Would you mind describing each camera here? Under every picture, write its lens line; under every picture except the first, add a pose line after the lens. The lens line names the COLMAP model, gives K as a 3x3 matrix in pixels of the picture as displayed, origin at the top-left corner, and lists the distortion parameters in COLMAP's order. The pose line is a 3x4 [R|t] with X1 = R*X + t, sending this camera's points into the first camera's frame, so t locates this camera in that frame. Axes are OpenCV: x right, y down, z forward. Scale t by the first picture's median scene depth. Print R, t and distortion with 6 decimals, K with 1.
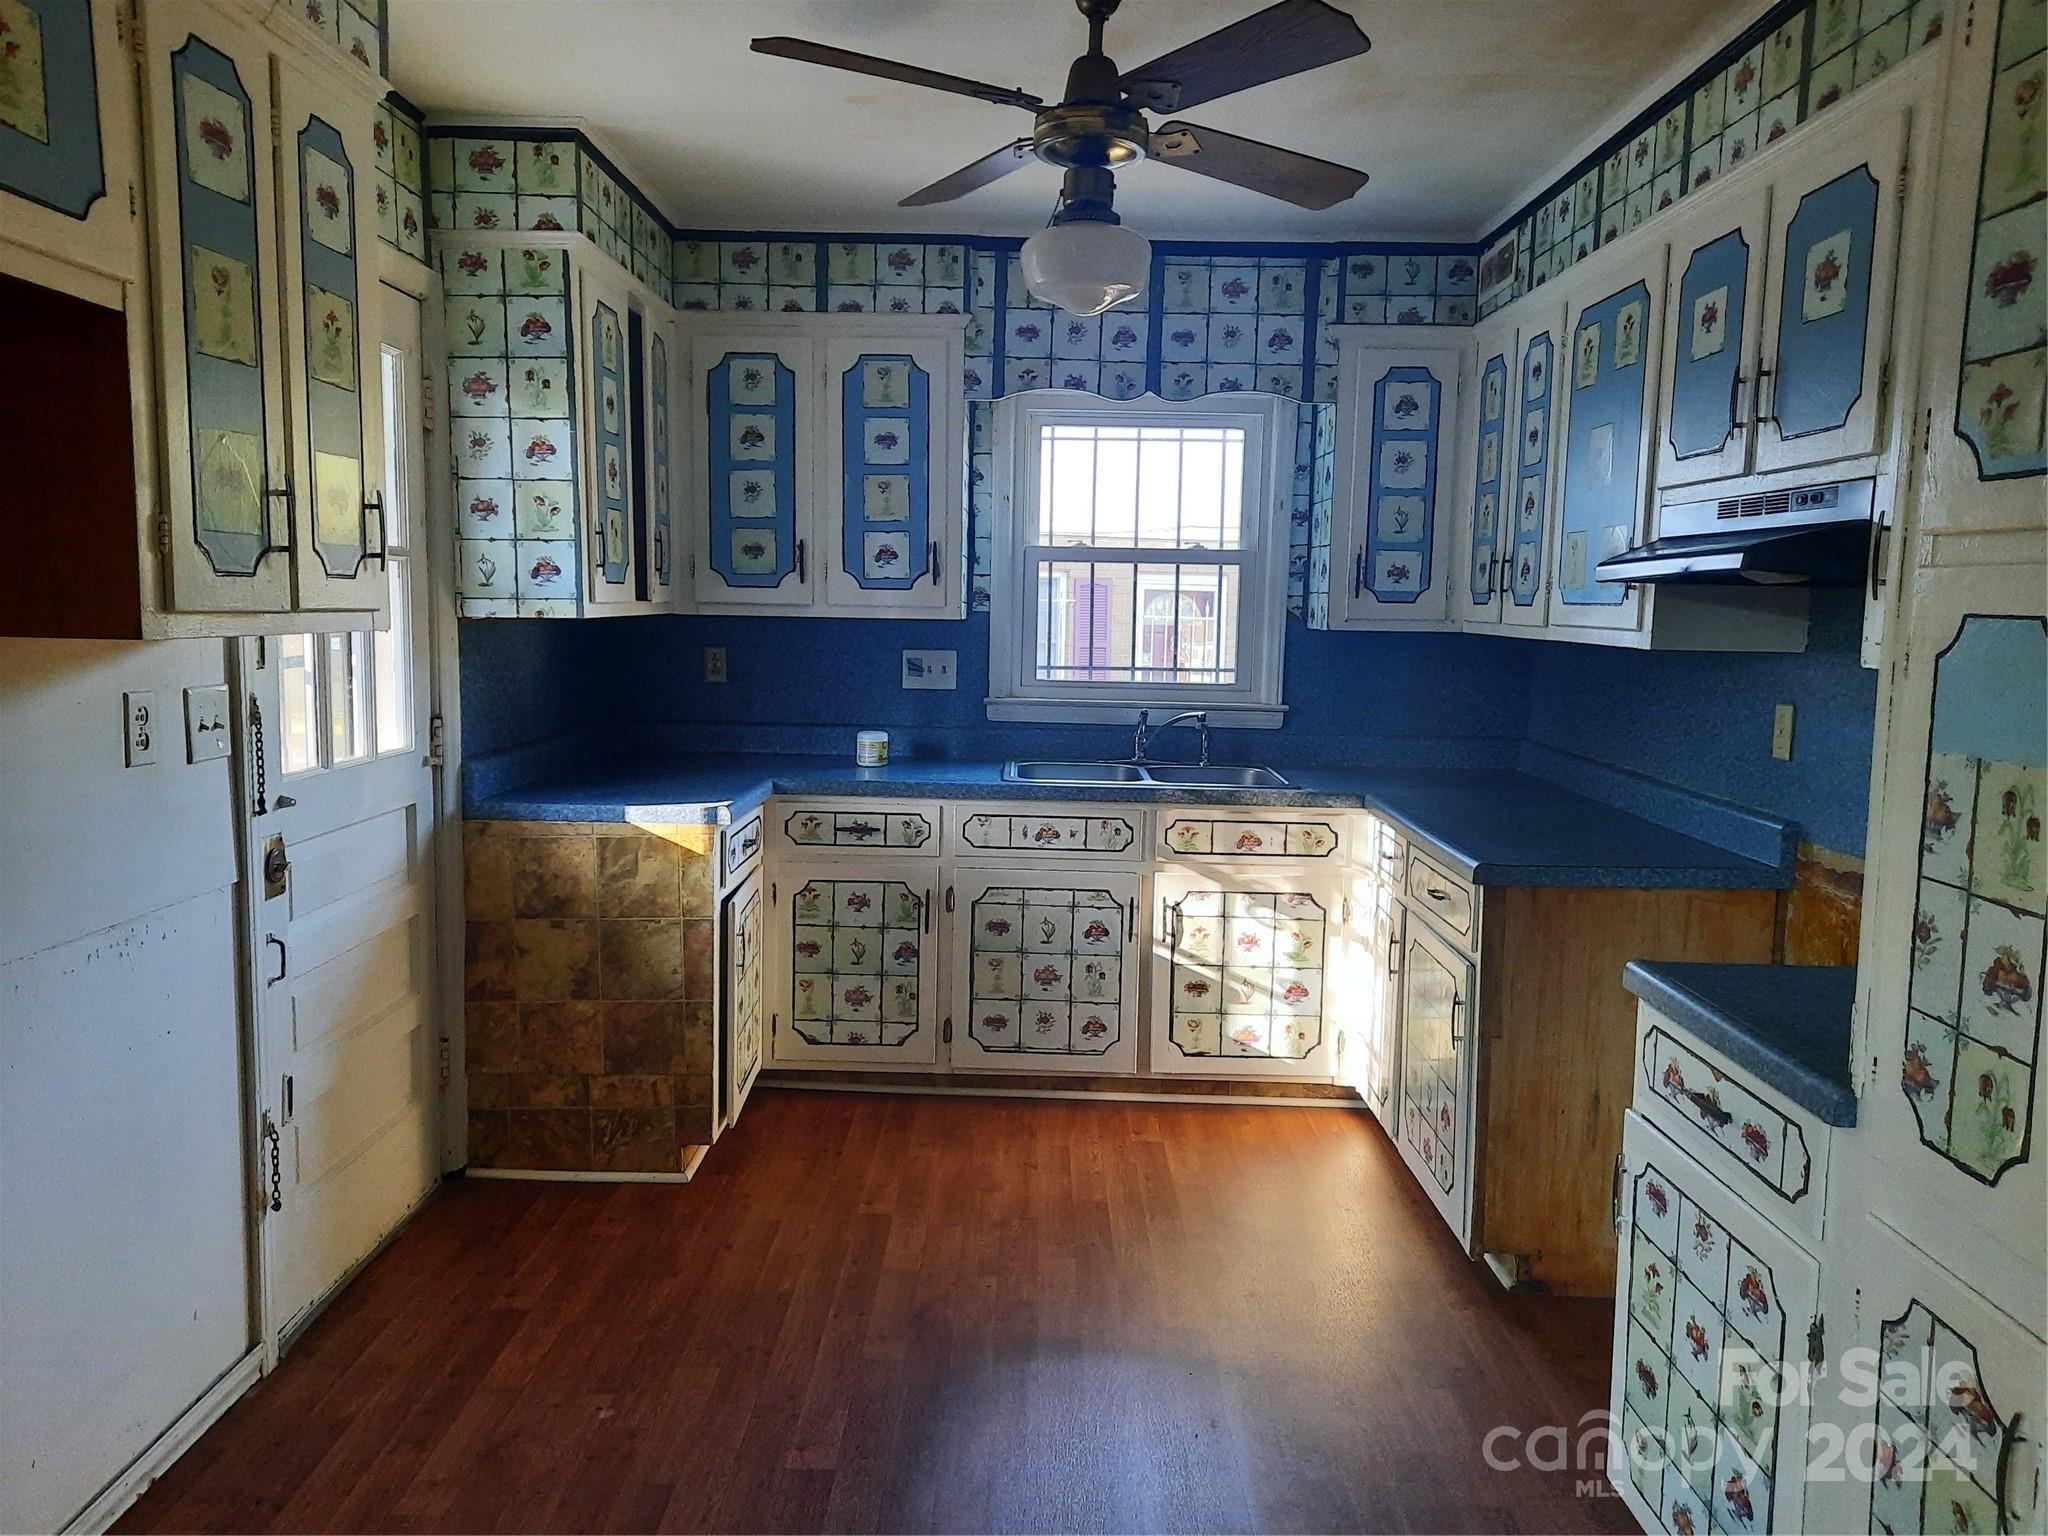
lens RADIAL K [[1428.2, 0, 1022.8], [0, 1428.2, 741.9], [0, 0, 1]] dist [0.060893, -0.050601]
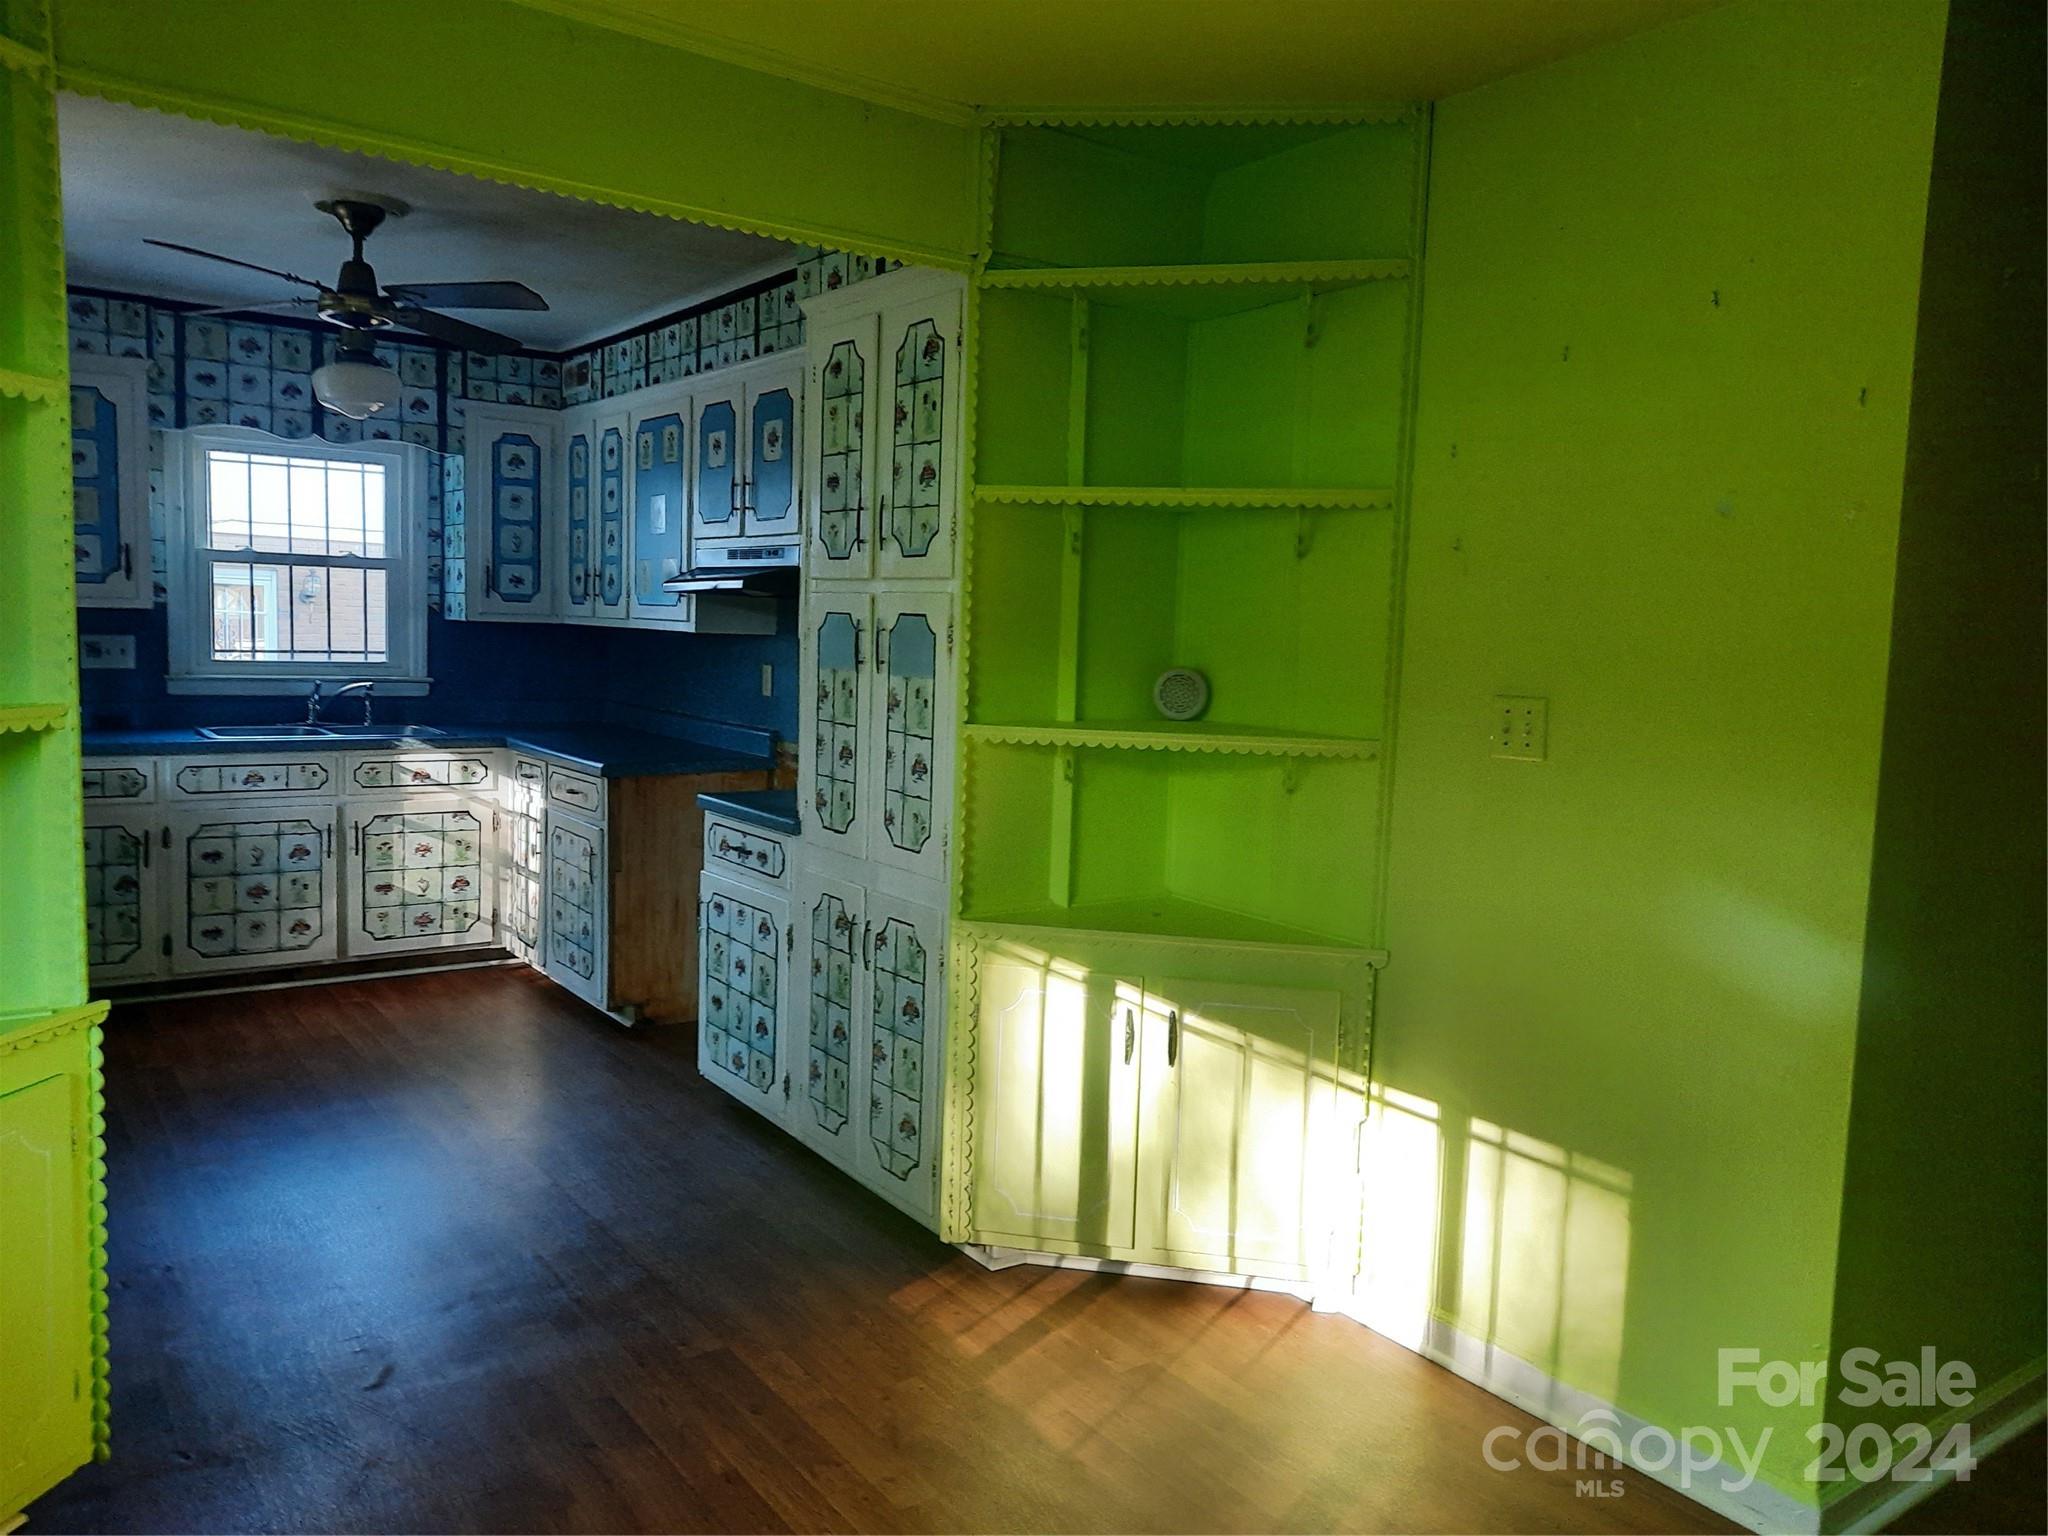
lens RADIAL K [[1428.2, 0, 1022.8], [0, 1428.2, 741.9], [0, 0, 1]] dist [0.060893, -0.050601]
pose [[0.790668, -0.045888, 0.610523, -0.224379], [0.045628, 0.998831, 0.015982, 0.041863], [-0.610542, 0.015220, 0.791837, -0.432413]]
